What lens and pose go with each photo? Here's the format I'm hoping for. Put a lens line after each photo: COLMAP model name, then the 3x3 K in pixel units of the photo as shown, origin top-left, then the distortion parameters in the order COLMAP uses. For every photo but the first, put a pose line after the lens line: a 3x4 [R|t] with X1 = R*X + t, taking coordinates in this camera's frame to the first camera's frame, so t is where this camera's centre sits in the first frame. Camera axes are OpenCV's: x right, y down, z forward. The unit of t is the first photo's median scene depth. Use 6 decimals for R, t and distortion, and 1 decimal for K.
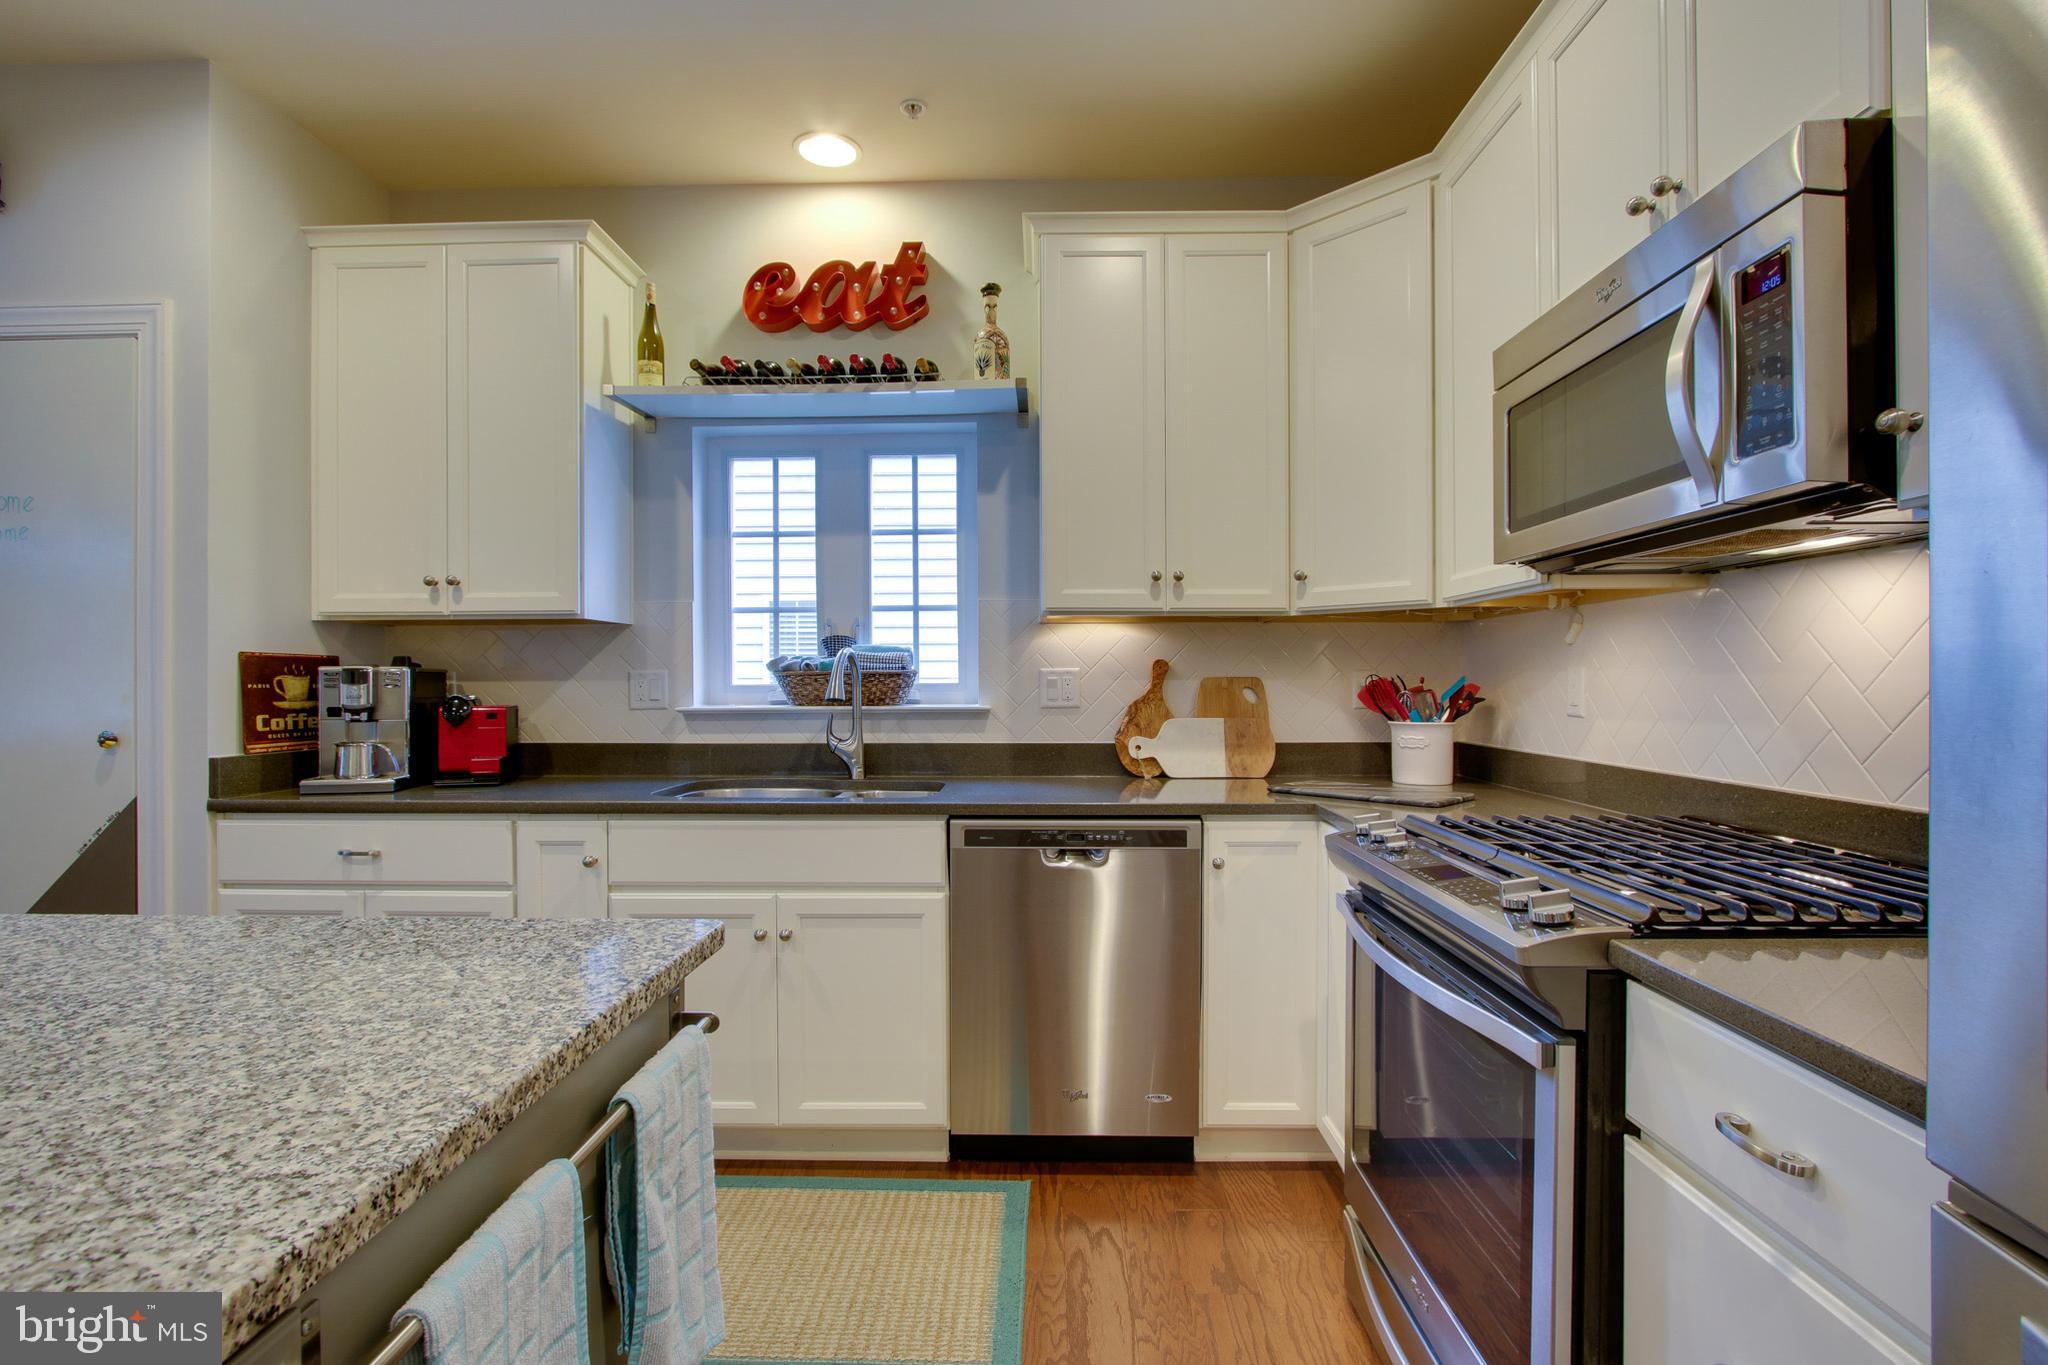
lens RADIAL K [[944.0, 0, 1030.4], [0, 944.0, 685.7], [0, 0, 1]] dist [-0.019223, 0.004718]
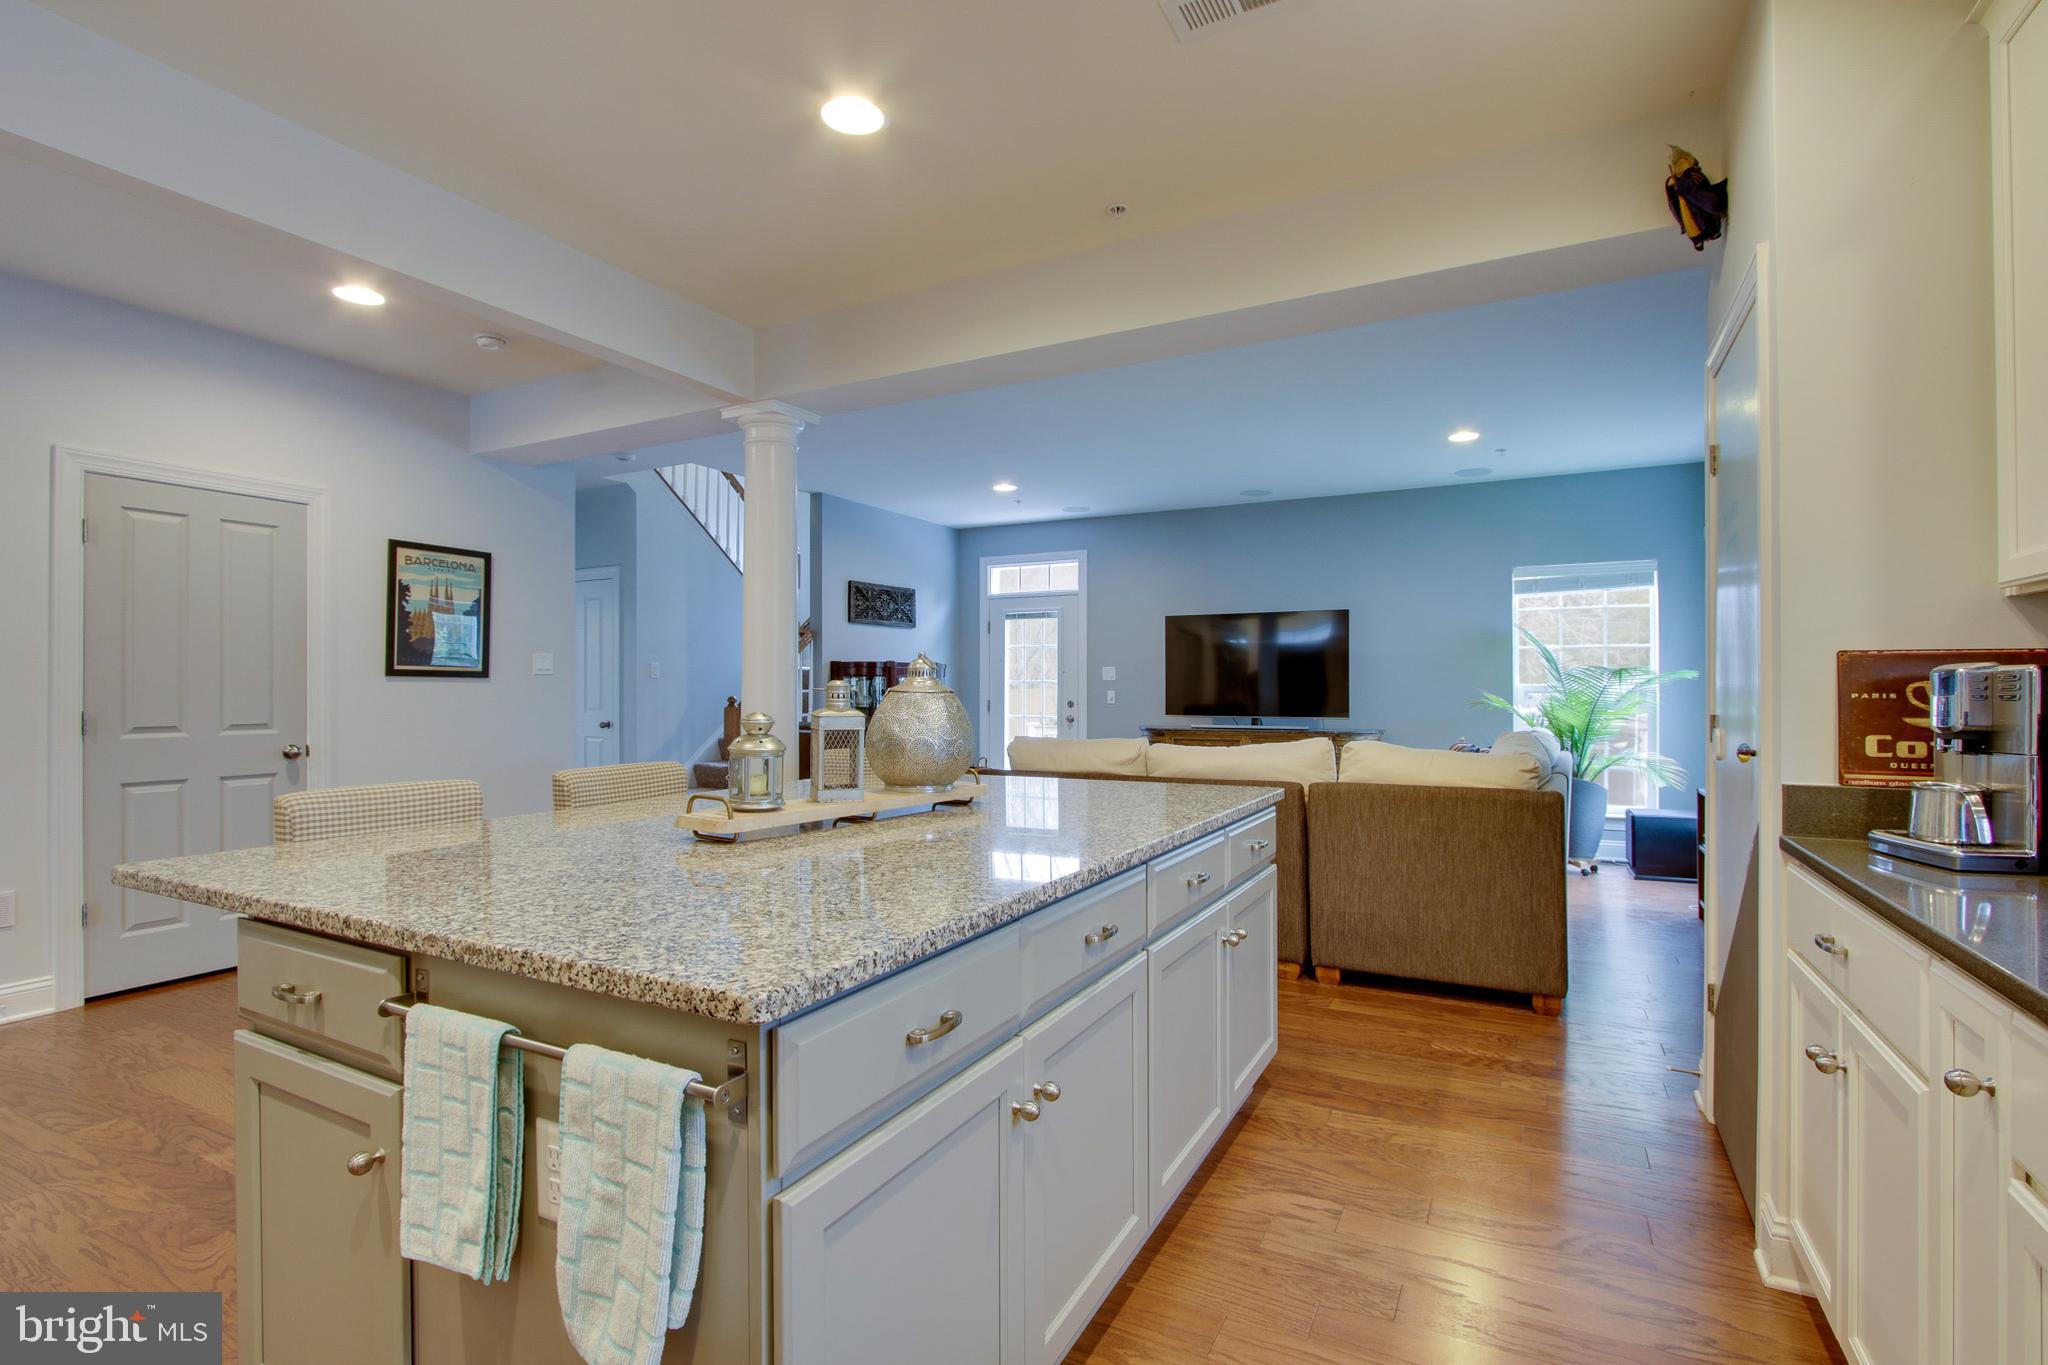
lens RADIAL K [[944.0, 0, 1026.0], [0, 944.0, 683.2], [0, 0, 1]] dist [-0.019223, 0.004718]
pose [[-0.451628, -0.002838, -0.892202, 0.119746], [-0.002851, 0.999994, -0.001738, -0.005858], [0.892202, 0.001758, -0.451634, 0.674772]]
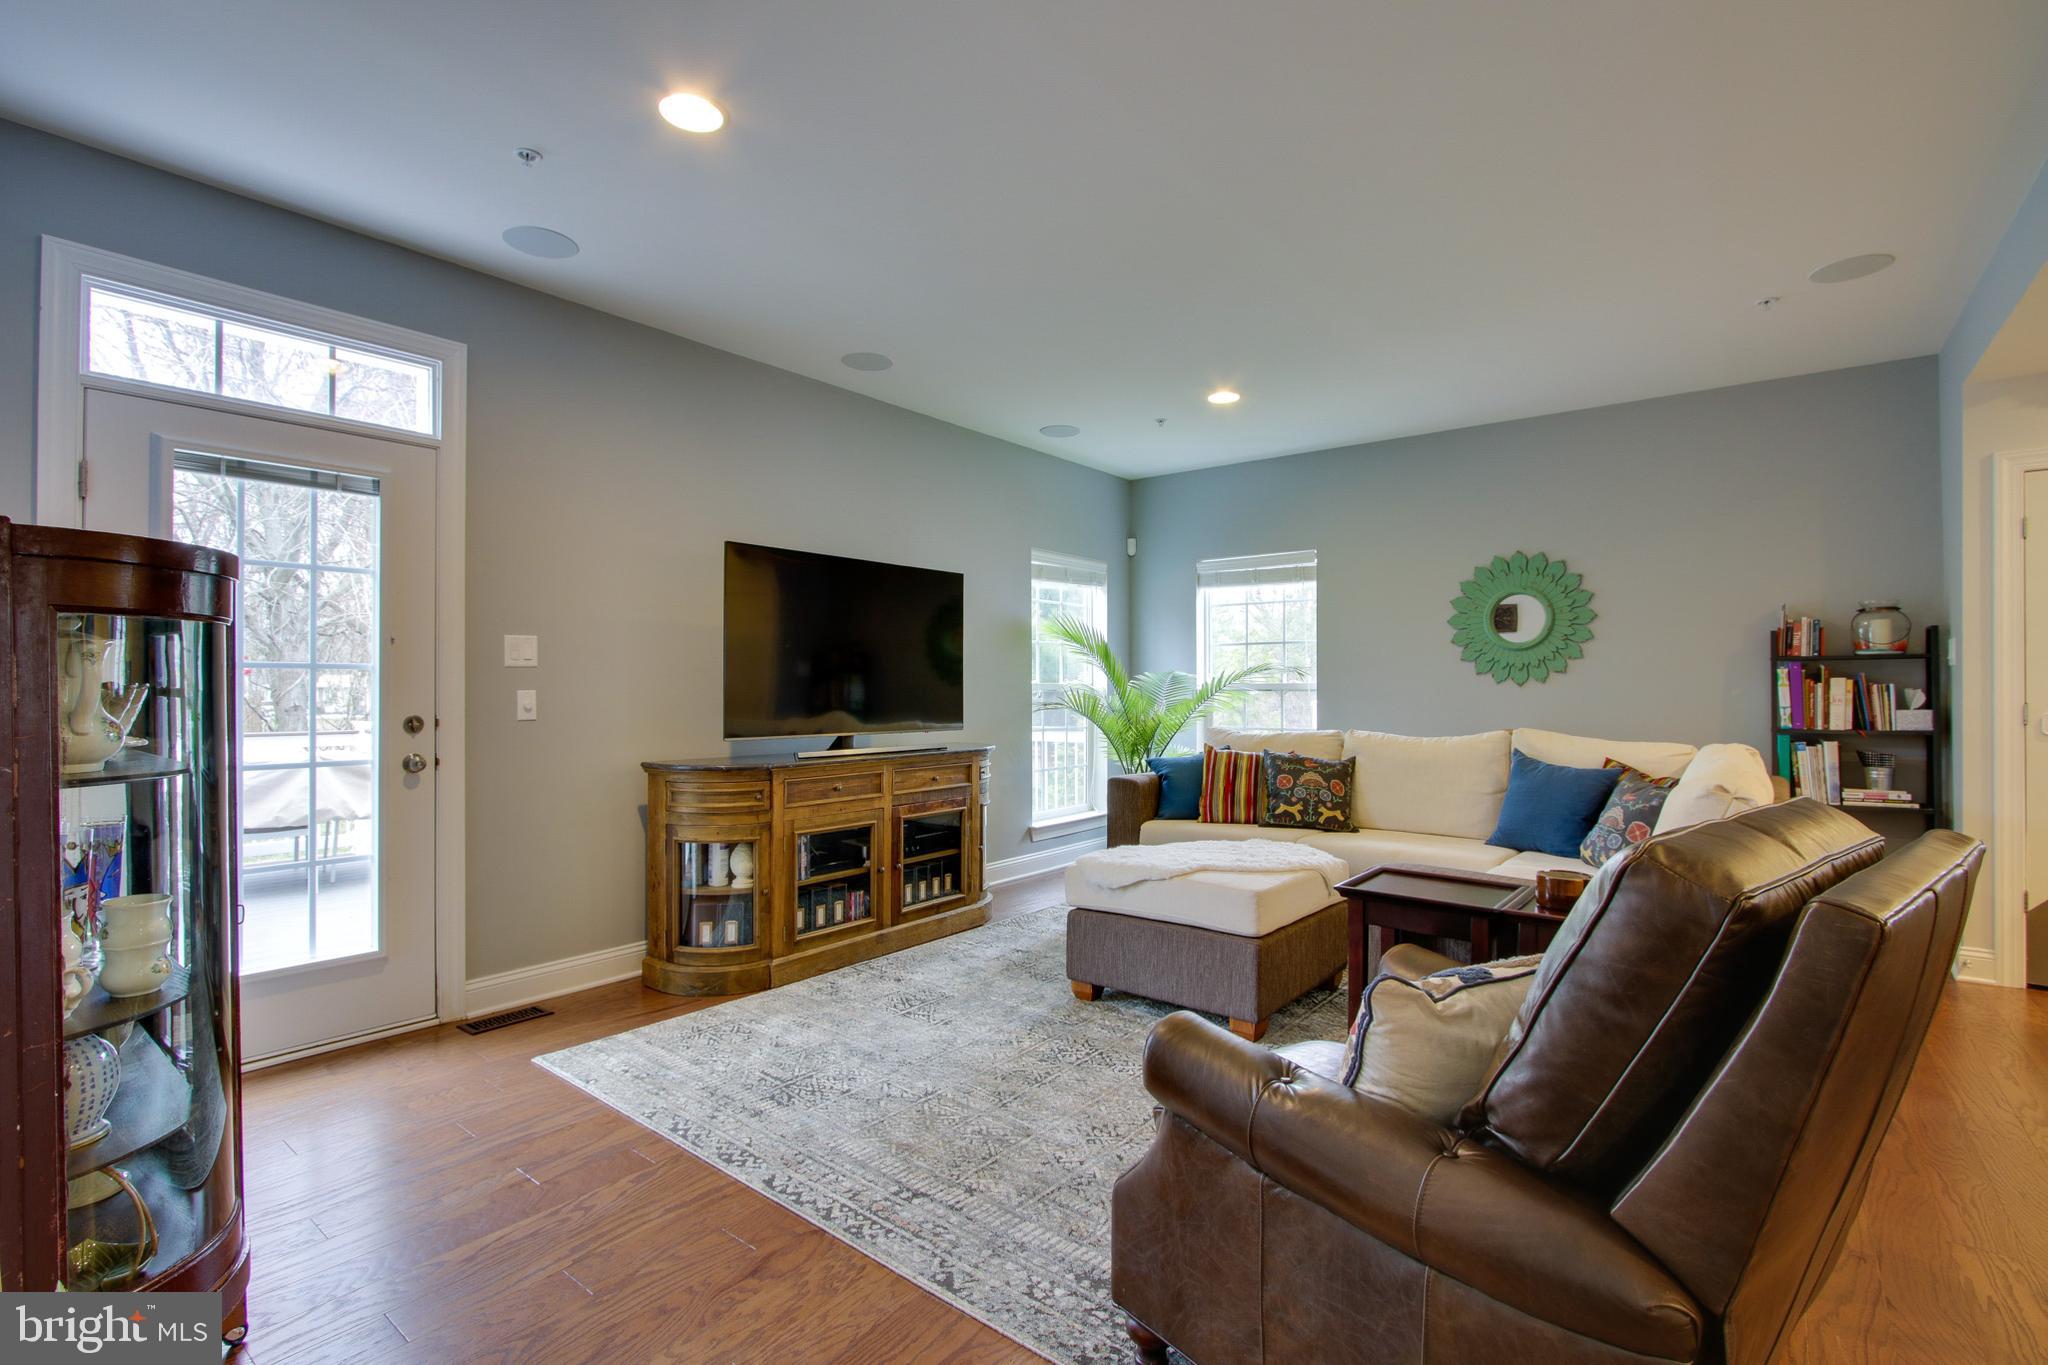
lens RADIAL K [[944.0, 0, 1029.1], [0, 944.0, 690.6], [0, 0, 1]] dist [-0.019223, 0.004718]
pose [[0.797947, 0.003877, -0.602715, -1.415439], [-0.004393, 0.999990, 0.000616, 0.008448], [0.602711, 0.002156, 0.797957, -1.126056]]
